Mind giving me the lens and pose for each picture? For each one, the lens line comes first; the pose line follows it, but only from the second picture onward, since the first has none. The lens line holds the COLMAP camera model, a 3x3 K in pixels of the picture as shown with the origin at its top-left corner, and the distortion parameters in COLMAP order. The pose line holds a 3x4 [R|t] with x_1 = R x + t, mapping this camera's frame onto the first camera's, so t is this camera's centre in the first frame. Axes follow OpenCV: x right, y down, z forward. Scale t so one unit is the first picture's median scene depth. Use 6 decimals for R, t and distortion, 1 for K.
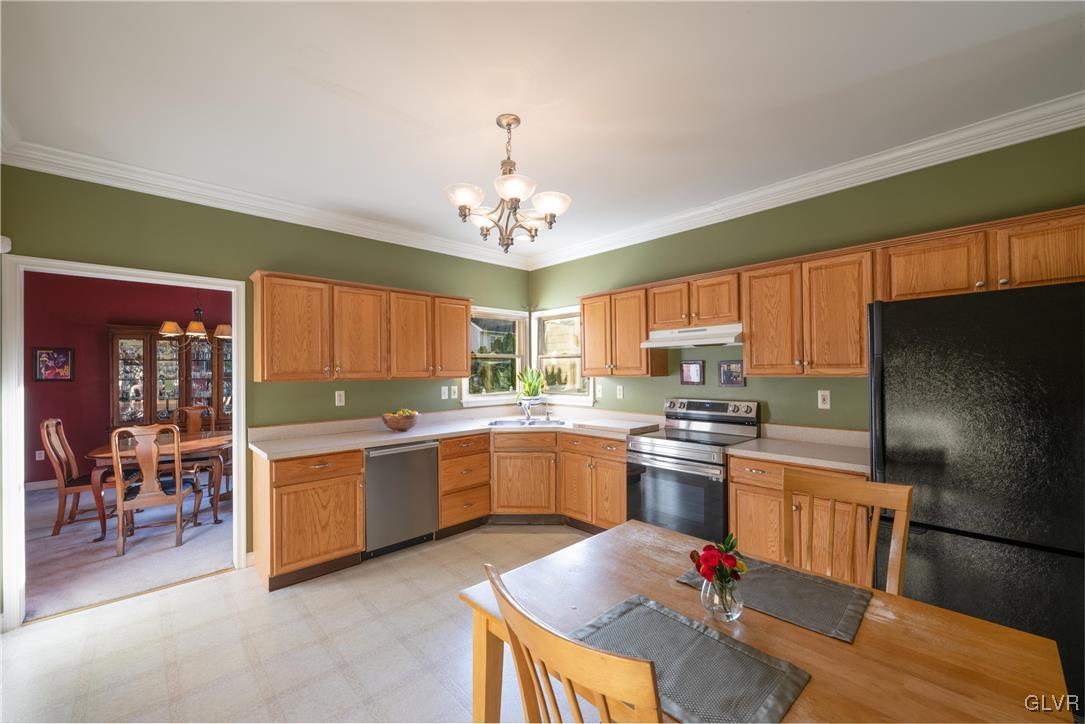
lens RADIAL K [[433.6, 0, 546.6], [0, 433.6, 367.5], [0, 0, 1]] dist [0.033466, 0.000150]
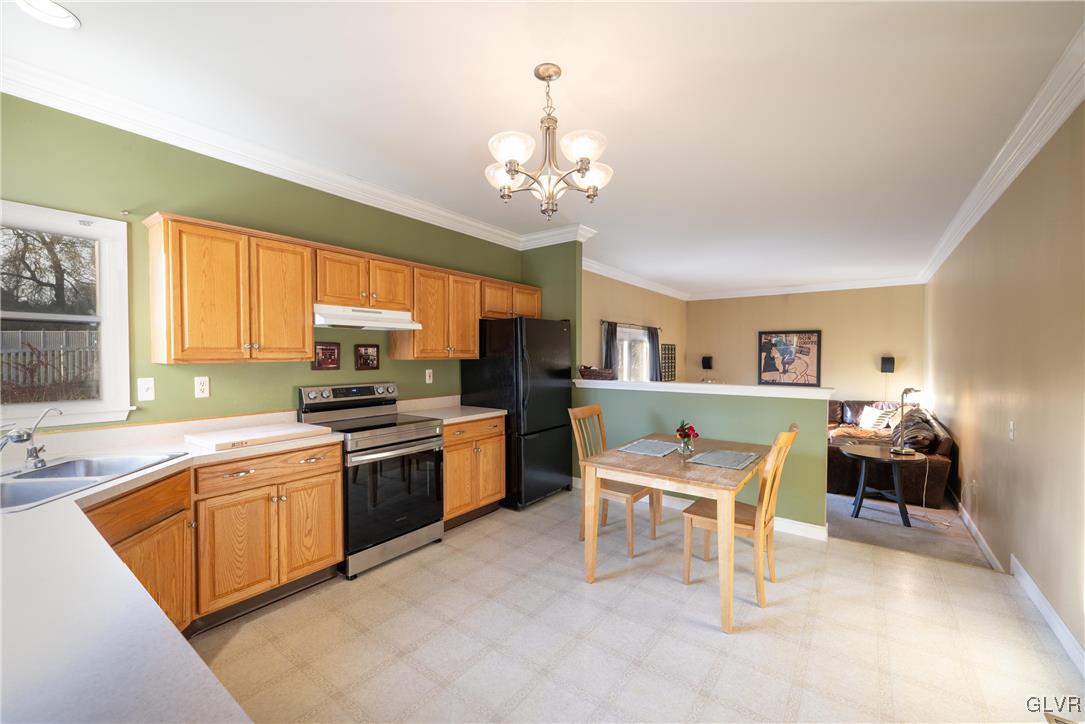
lens RADIAL K [[433.6, 0, 546.6], [0, 433.6, 367.5], [0, 0, 1]] dist [0.033466, 0.000150]
pose [[-0.153146, -0.019891, 0.988003, -0.660279], [-0.007780, 0.999791, 0.018922, 0.016165], [-0.988173, -0.004789, -0.153269, 0.764588]]
